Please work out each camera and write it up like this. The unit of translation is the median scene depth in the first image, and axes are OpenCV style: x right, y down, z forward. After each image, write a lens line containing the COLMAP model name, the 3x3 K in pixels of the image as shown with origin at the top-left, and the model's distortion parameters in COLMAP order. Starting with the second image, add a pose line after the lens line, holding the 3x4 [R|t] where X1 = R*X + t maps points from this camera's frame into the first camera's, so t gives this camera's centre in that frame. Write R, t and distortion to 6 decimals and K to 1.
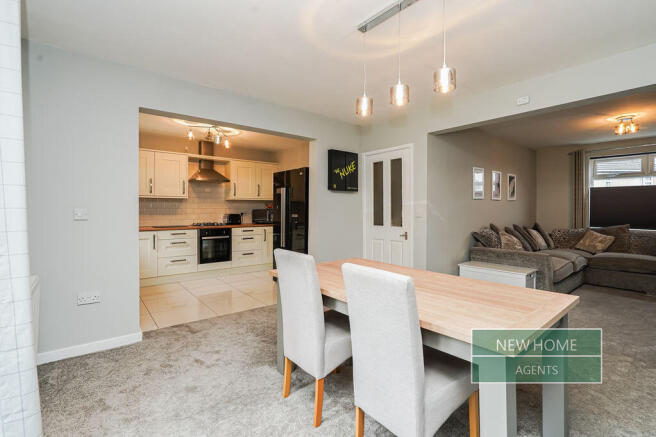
lens RADIAL K [[308.3, 0, 328.6], [0, 308.3, 211.8], [0, 0, 1]] dist [0.000484, 0.000169]
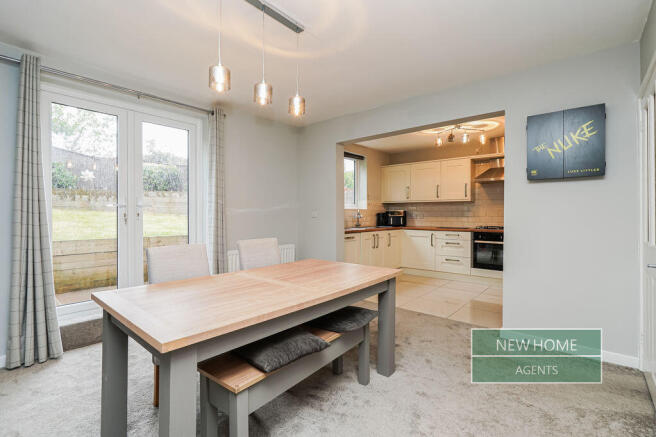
lens RADIAL K [[308.3, 0, 328.6], [0, 308.3, 211.8], [0, 0, 1]] dist [0.000484, 0.000169]
pose [[0.142975, -0.003966, -0.989718, 0.507056], [-0.006328, 0.999968, -0.004921, 0.000419], [0.989706, 0.006967, 0.142945, 0.437500]]
